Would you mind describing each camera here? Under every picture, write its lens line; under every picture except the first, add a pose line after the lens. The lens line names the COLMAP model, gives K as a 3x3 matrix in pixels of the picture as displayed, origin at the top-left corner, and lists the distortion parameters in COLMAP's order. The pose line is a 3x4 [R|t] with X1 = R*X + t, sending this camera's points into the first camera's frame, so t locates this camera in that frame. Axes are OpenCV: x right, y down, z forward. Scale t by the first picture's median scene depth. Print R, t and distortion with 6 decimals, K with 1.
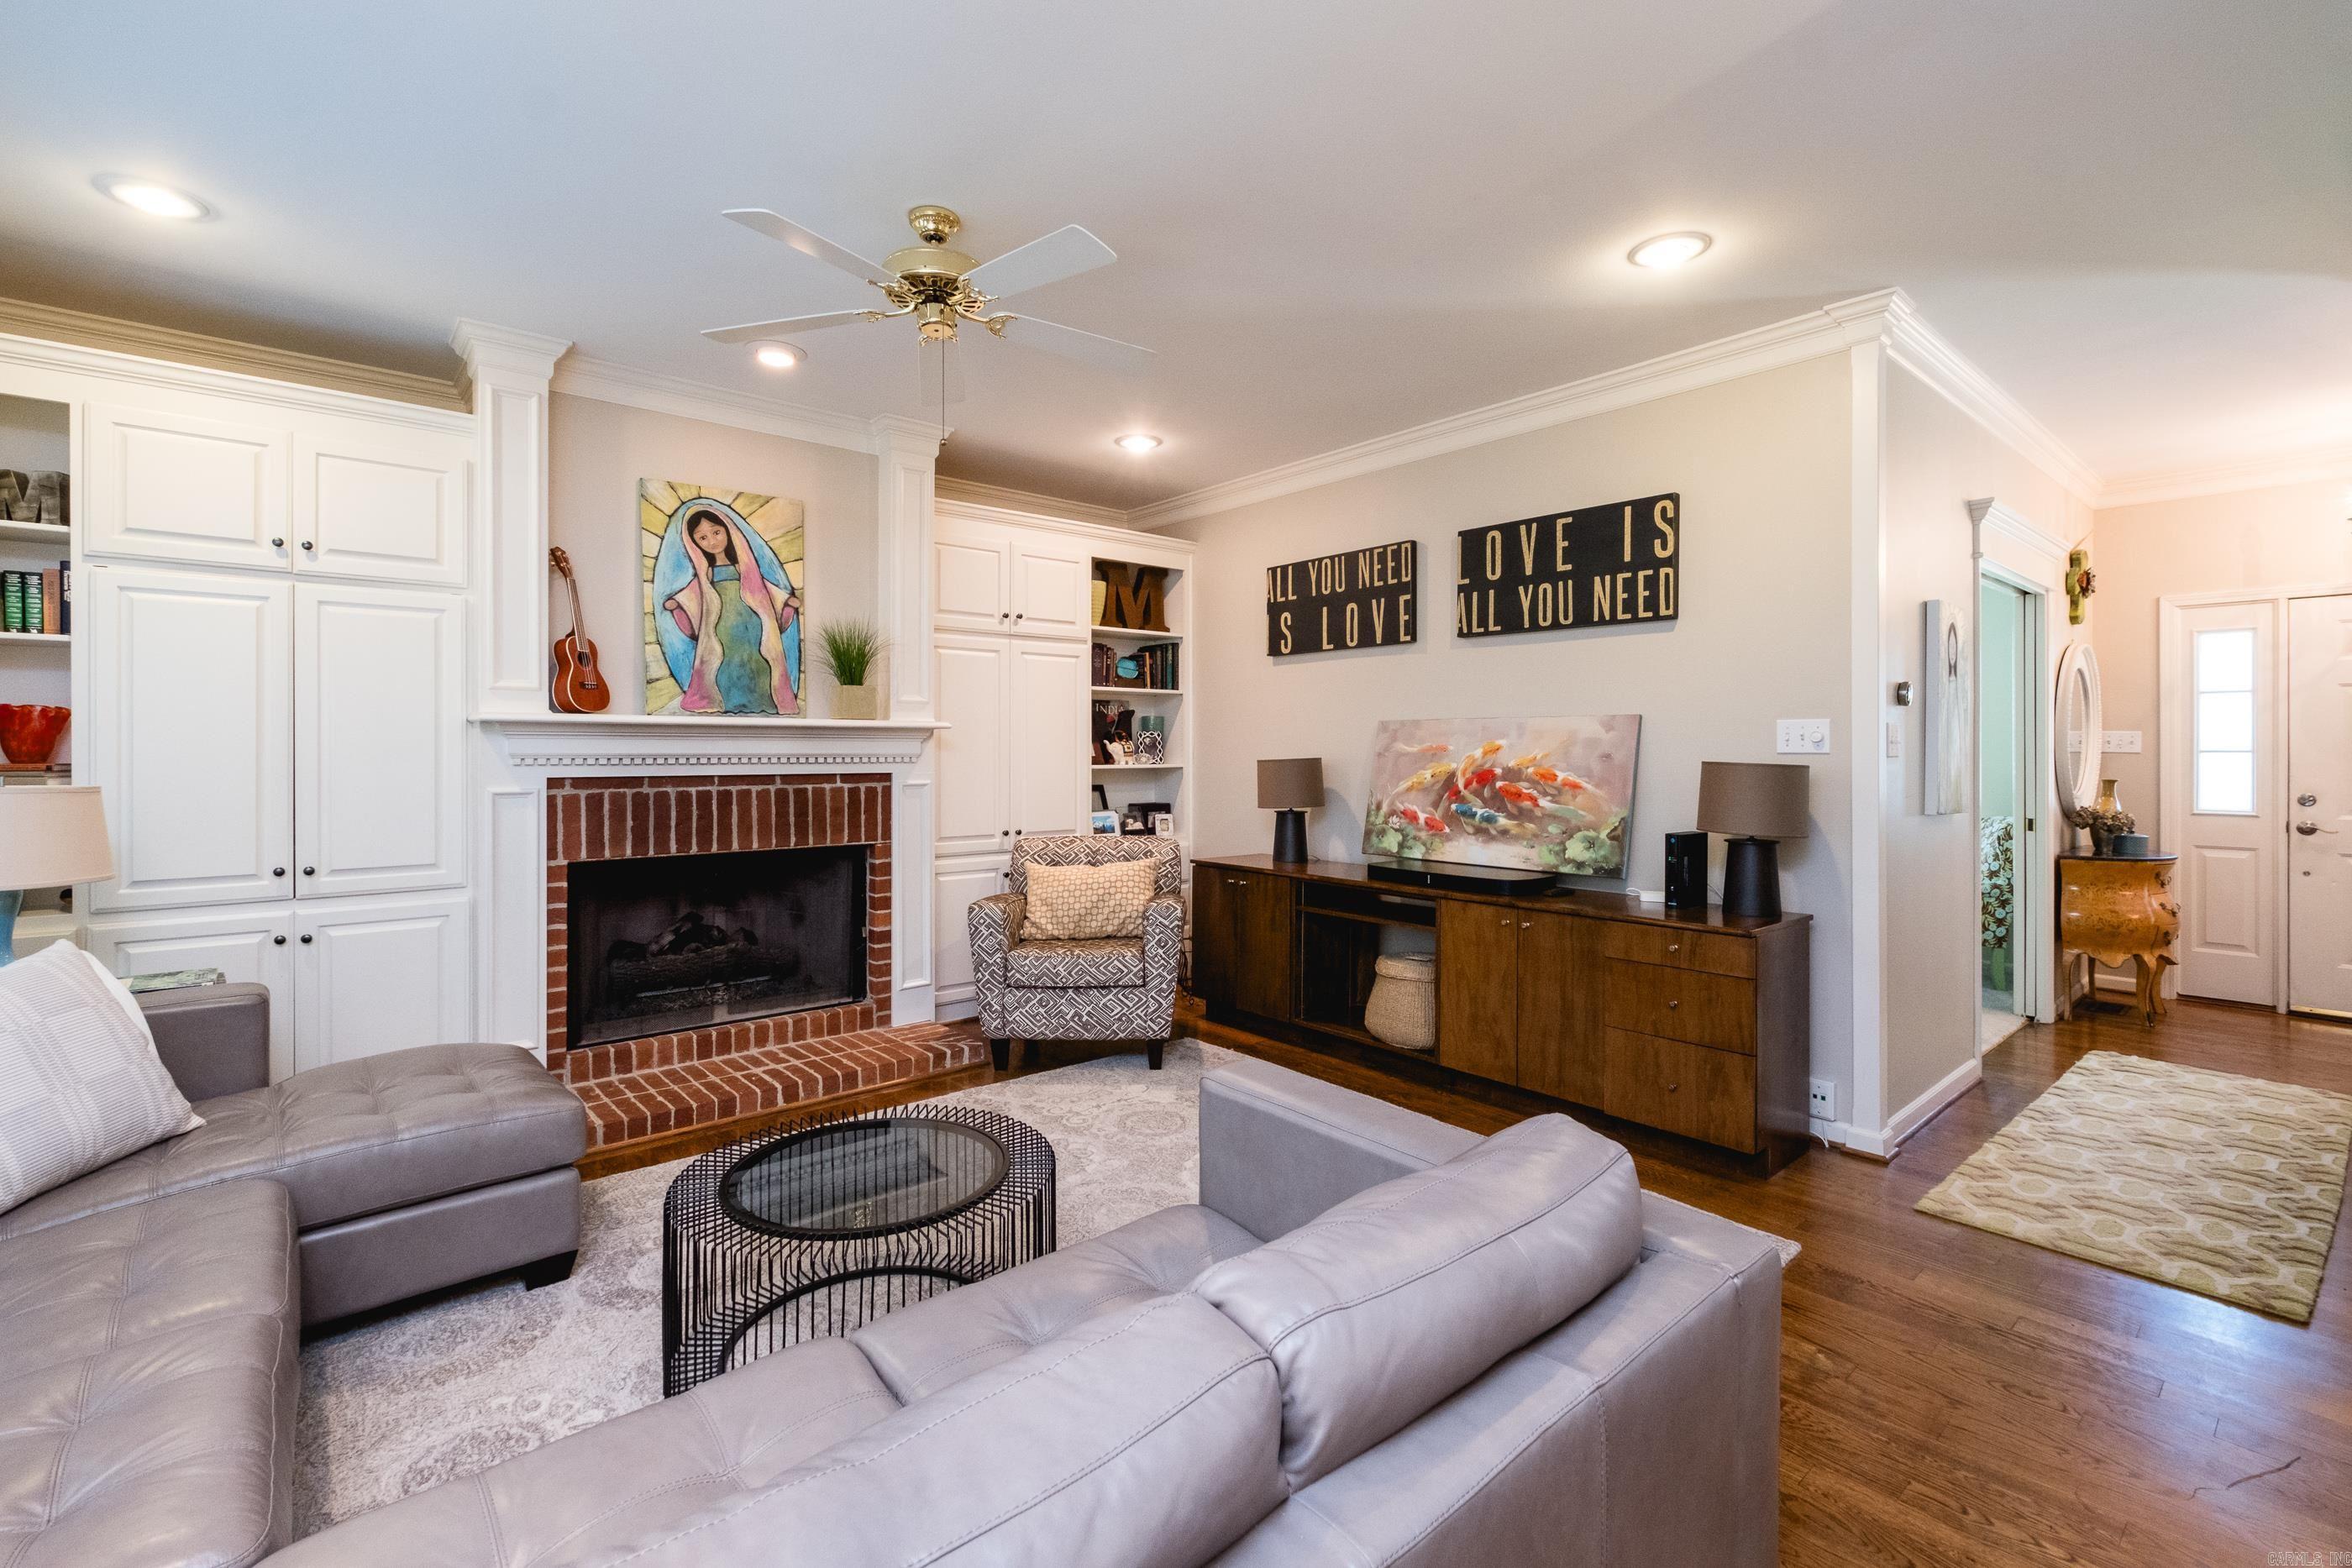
lens RADIAL K [[1019.6, 0, 1175.3], [0, 1019.6, 753.8], [0, 0, 1]] dist [0.000739, -0.000696]
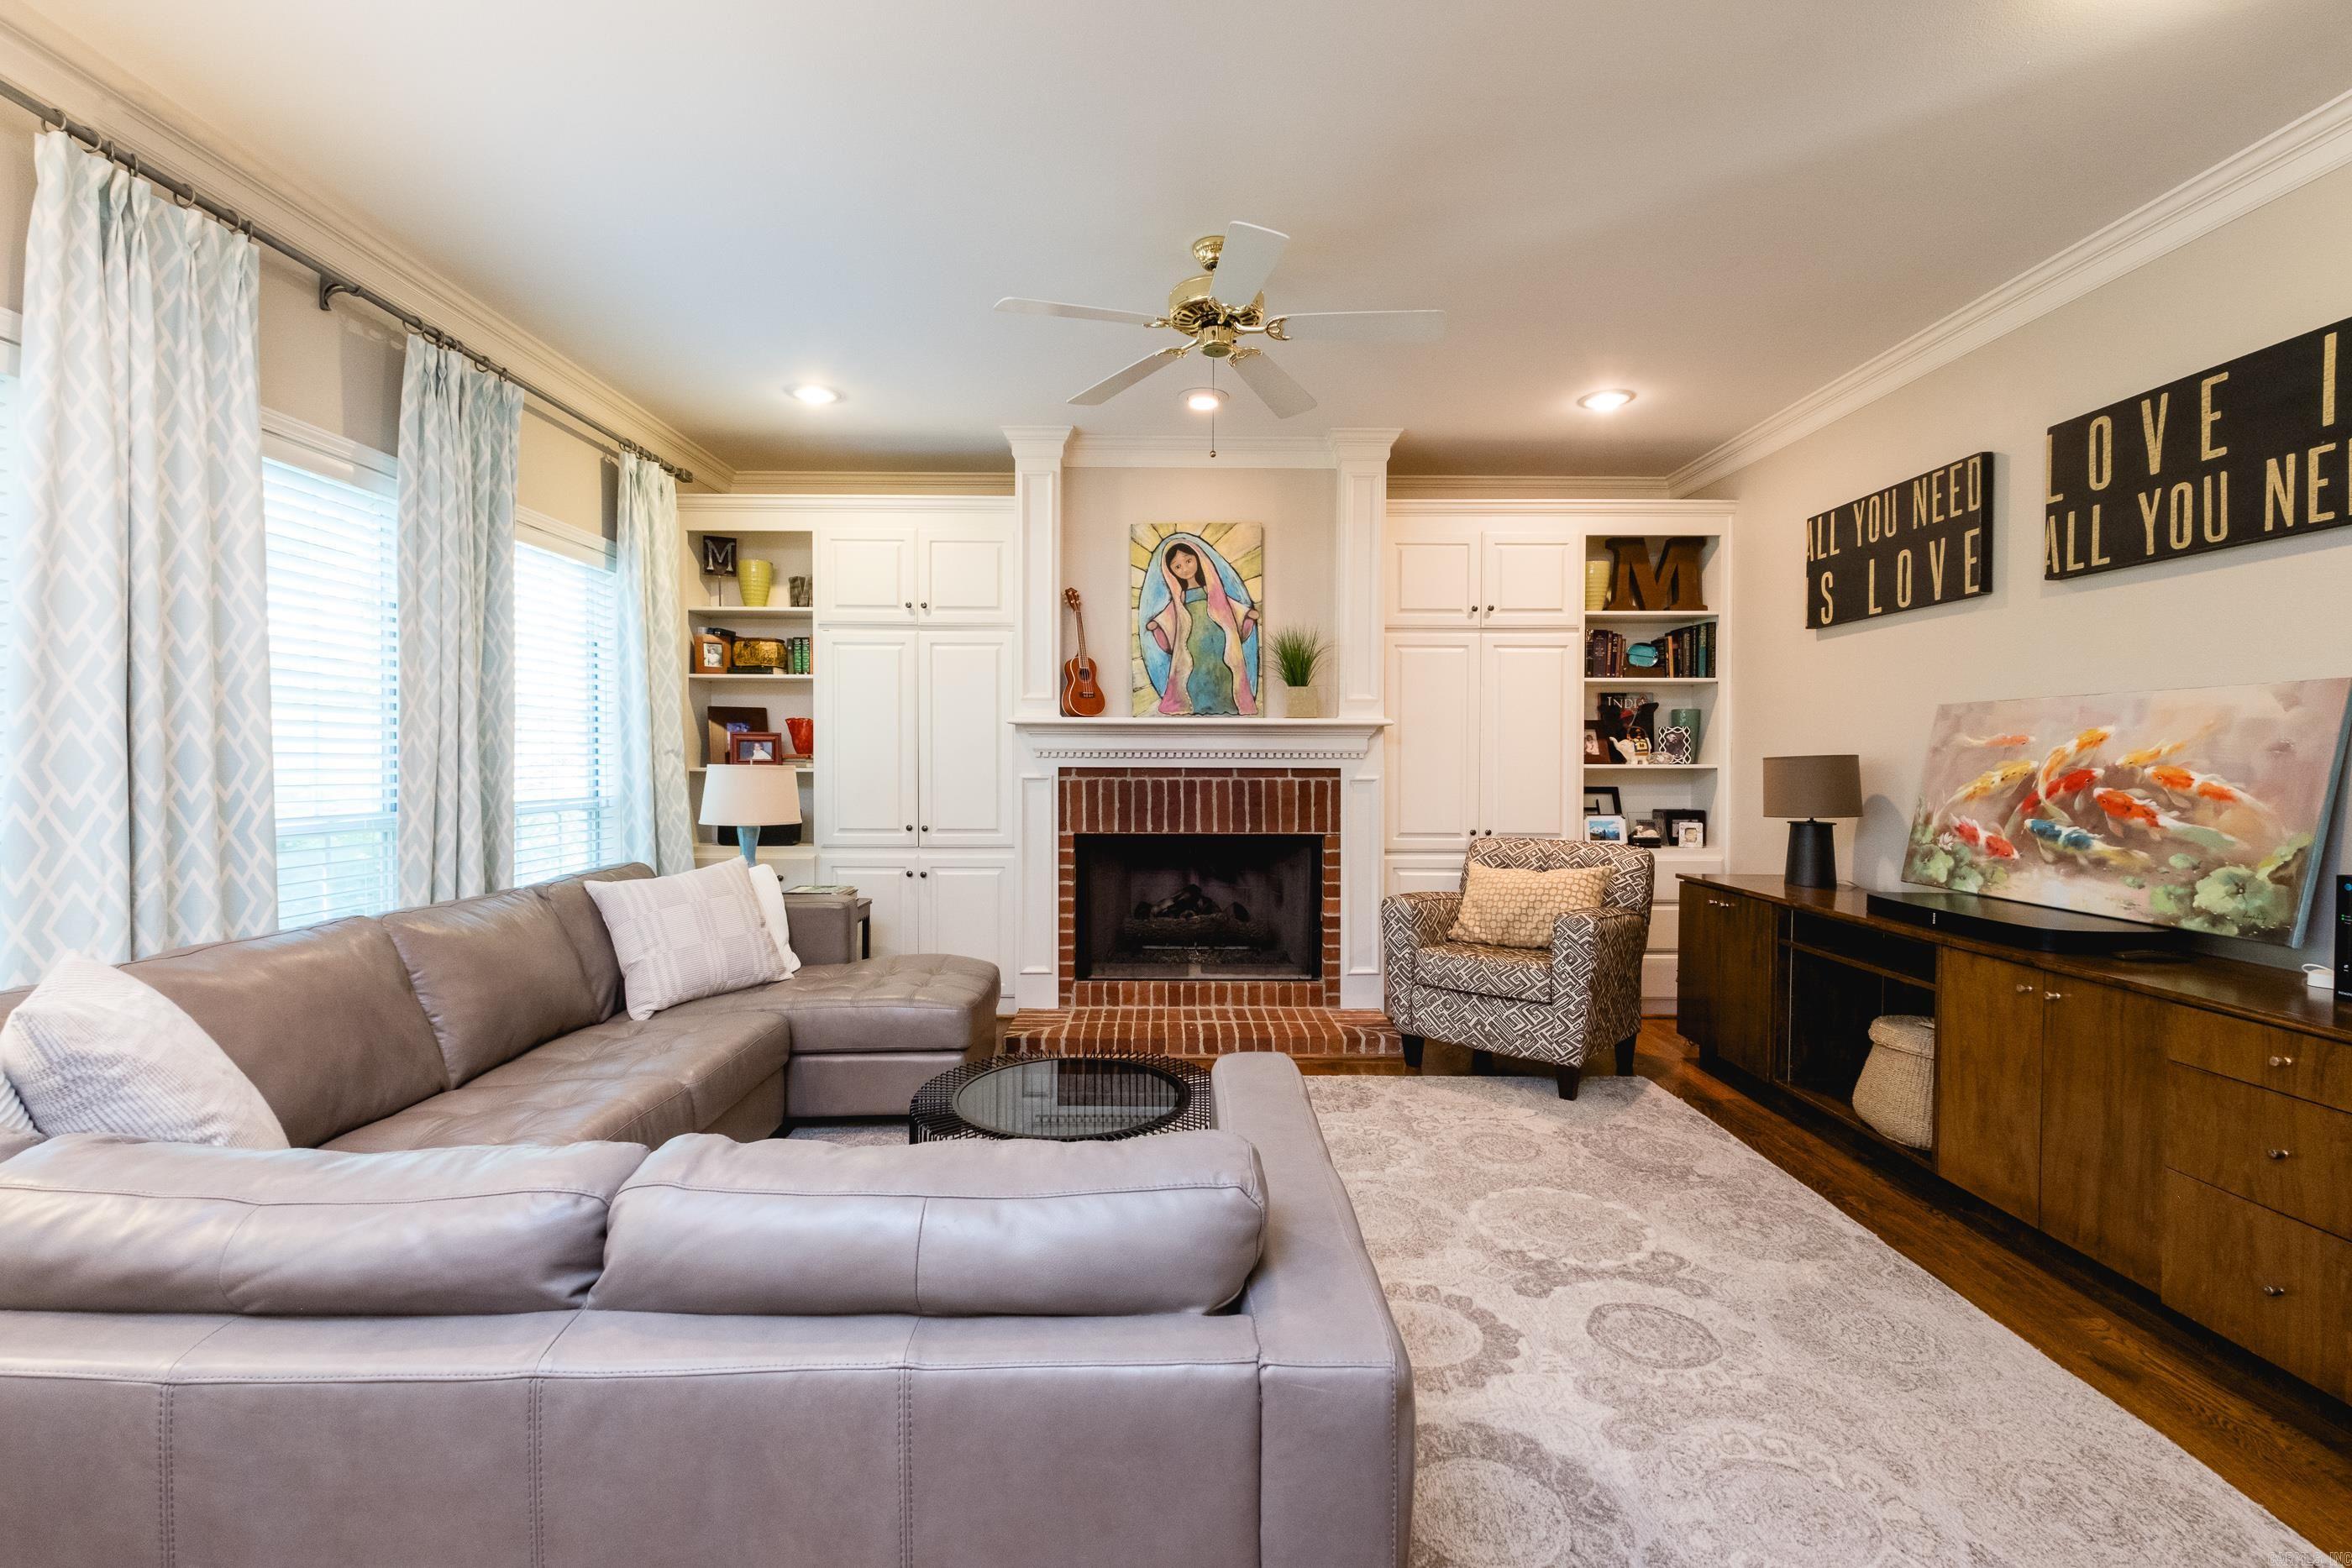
lens RADIAL K [[1019.6, 0, 1163.3], [0, 1019.6, 763.6], [0, 0, 1]] dist [0.000739, -0.000696]
pose [[0.763496, 0.006410, -0.645780, 0.286294], [-0.005000, 0.999979, 0.004014, 0.011795], [0.645793, 0.000164, 0.763513, 0.085592]]
